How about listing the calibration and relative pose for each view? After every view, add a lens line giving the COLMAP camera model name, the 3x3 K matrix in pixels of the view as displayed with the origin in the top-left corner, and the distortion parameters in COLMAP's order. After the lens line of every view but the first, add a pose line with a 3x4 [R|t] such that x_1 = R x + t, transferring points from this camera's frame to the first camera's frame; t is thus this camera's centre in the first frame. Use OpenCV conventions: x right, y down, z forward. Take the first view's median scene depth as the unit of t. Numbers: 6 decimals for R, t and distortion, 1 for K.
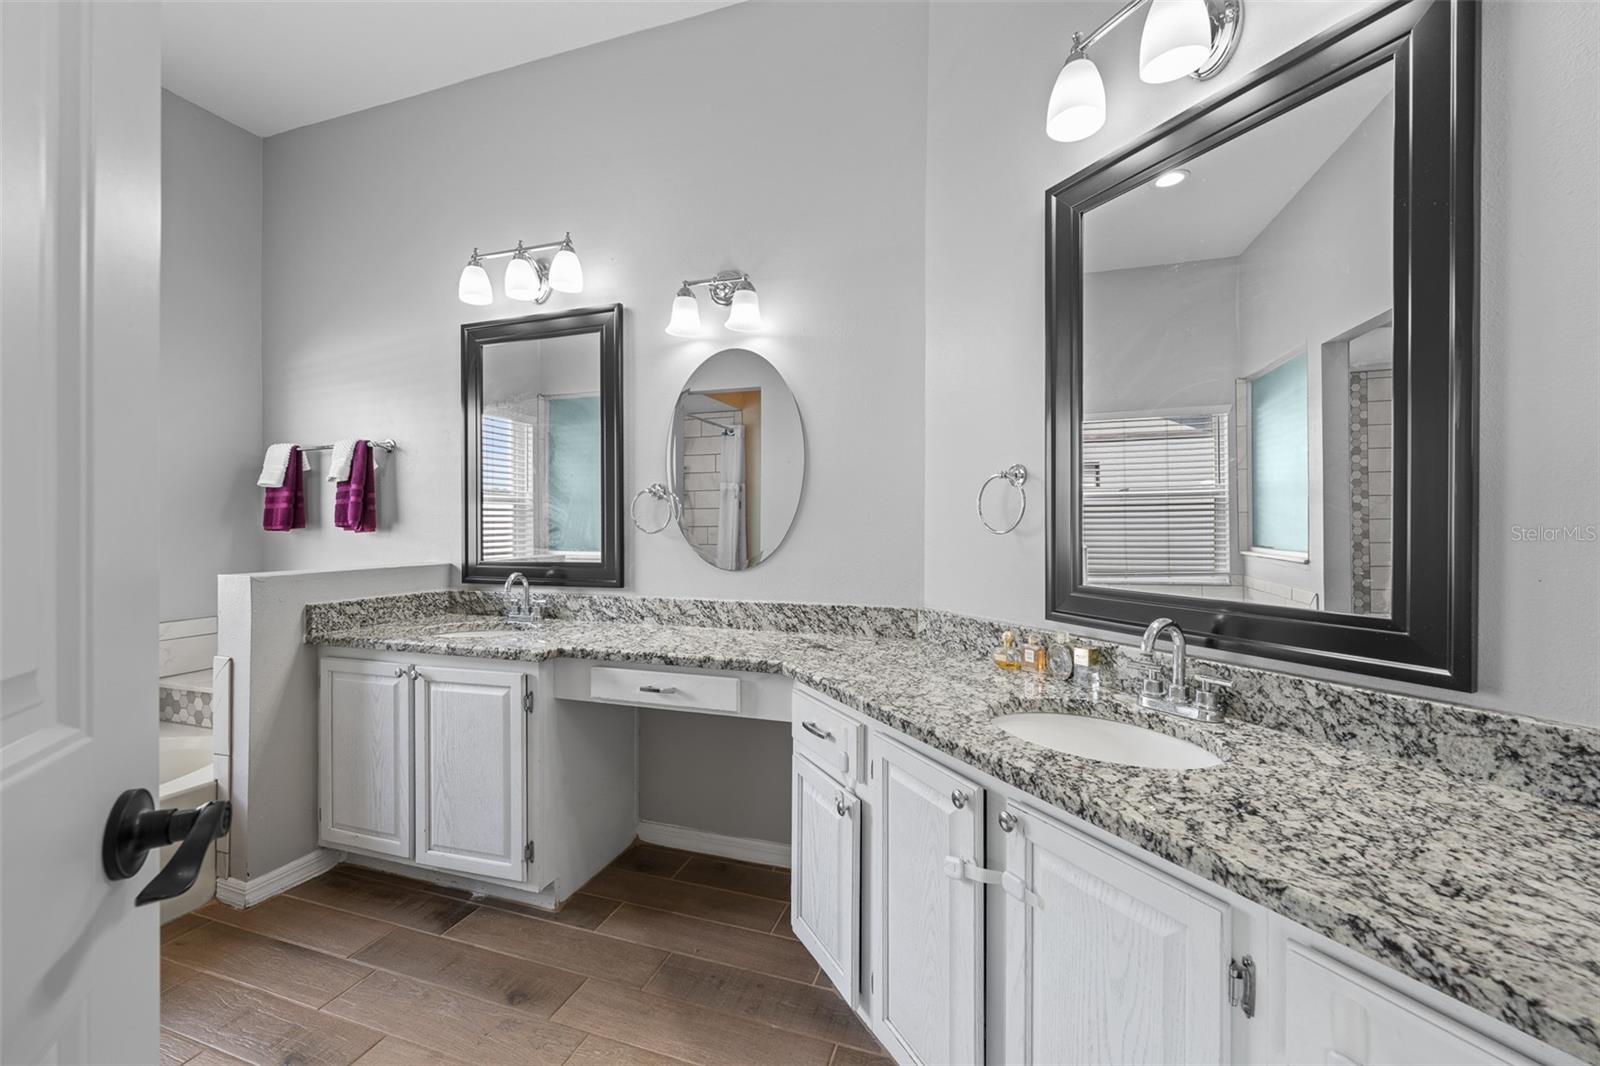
lens RADIAL K [[640.6, 0, 800.0], [0, 640.6, 533.0], [0, 0, 1]] dist [0.000999, 0.000206]
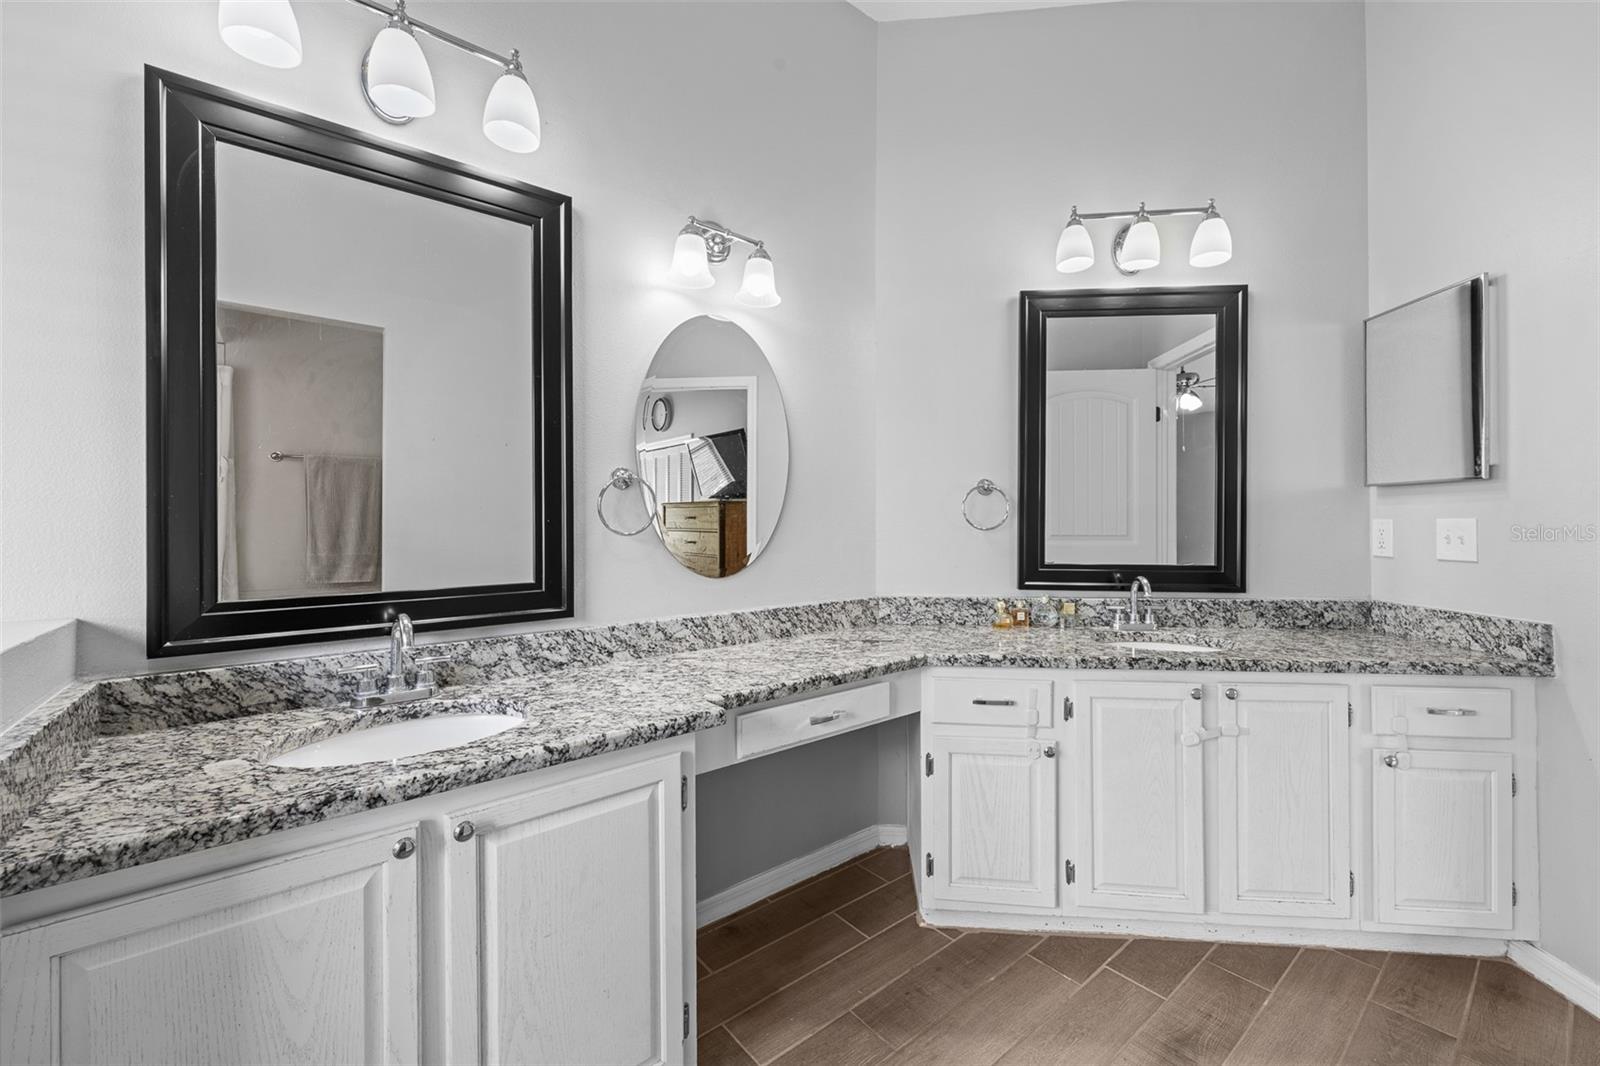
lens RADIAL K [[640.6, 0, 800.0], [0, 640.6, 533.0], [0, 0, 1]] dist [0.000999, 0.000206]
pose [[0.532780, -0.012282, 0.846165, -0.782384], [0.012052, 0.999903, 0.006925, -0.004942], [-0.846168, 0.006509, 0.532876, 0.472213]]
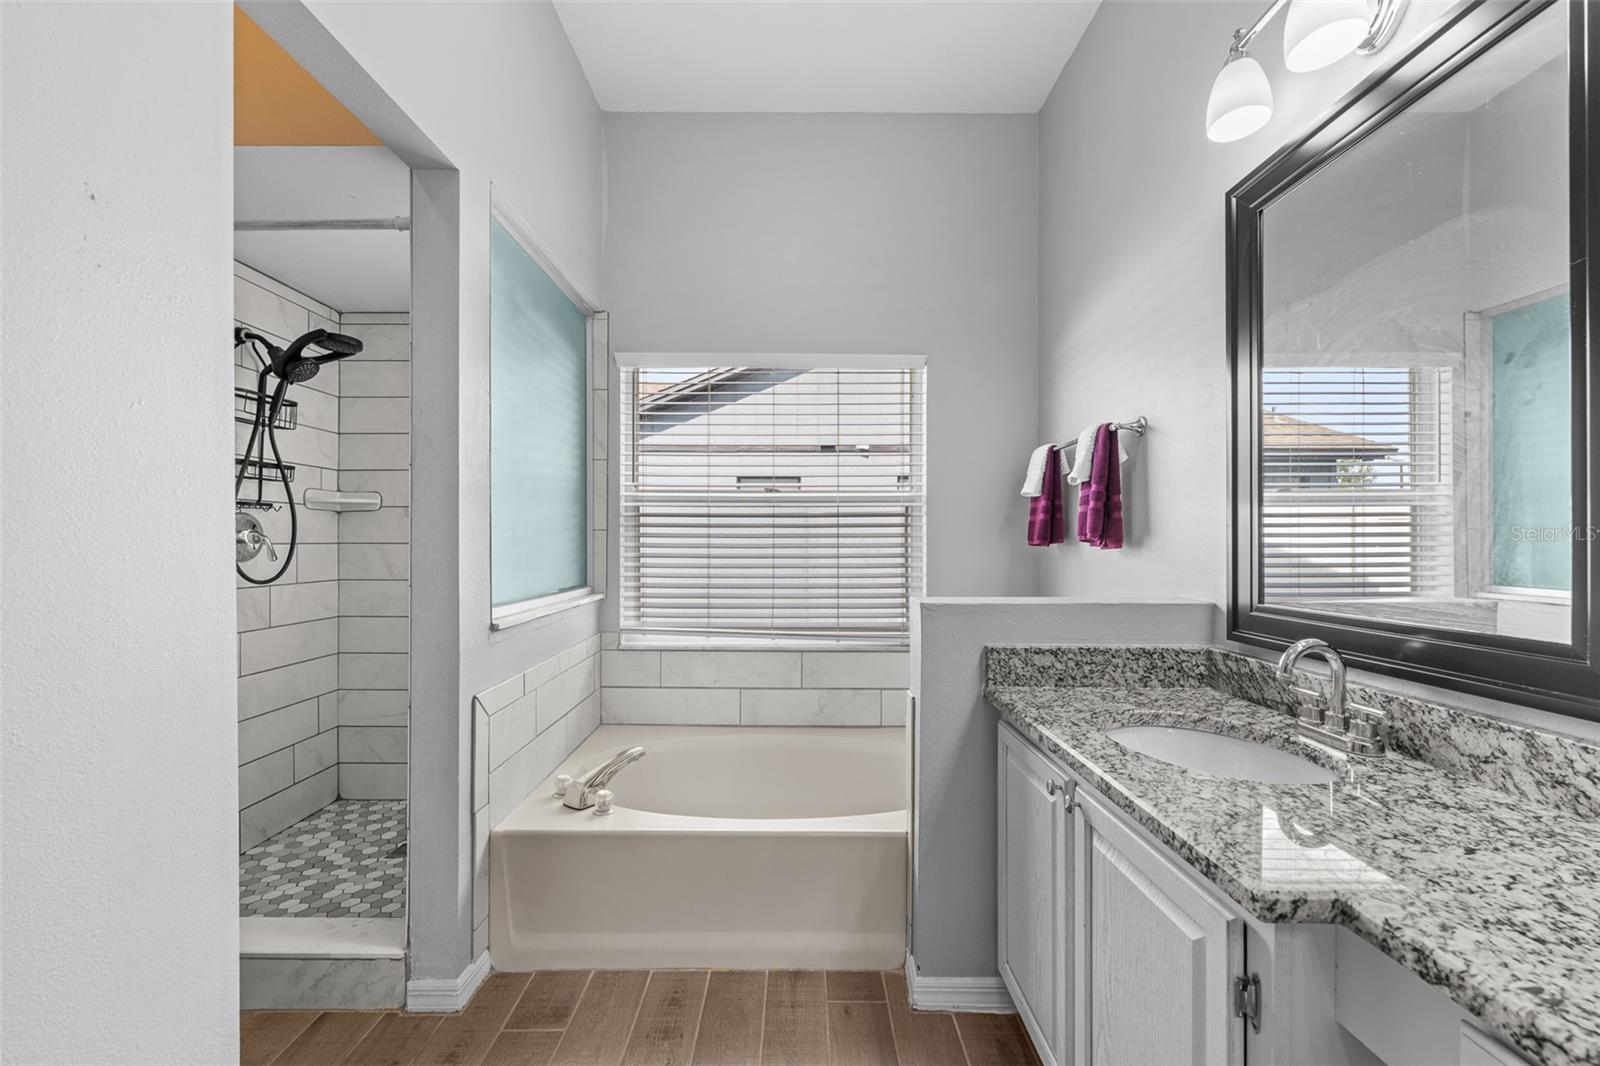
lens RADIAL K [[640.6, 0, 800.0], [0, 640.6, 533.0], [0, 0, 1]] dist [0.000999, 0.000206]
pose [[0.325718, -0.010597, -0.945408, -0.124822], [-0.010615, 0.999833, -0.014864, -0.006137], [0.945407, 0.014877, 0.325551, 0.529956]]
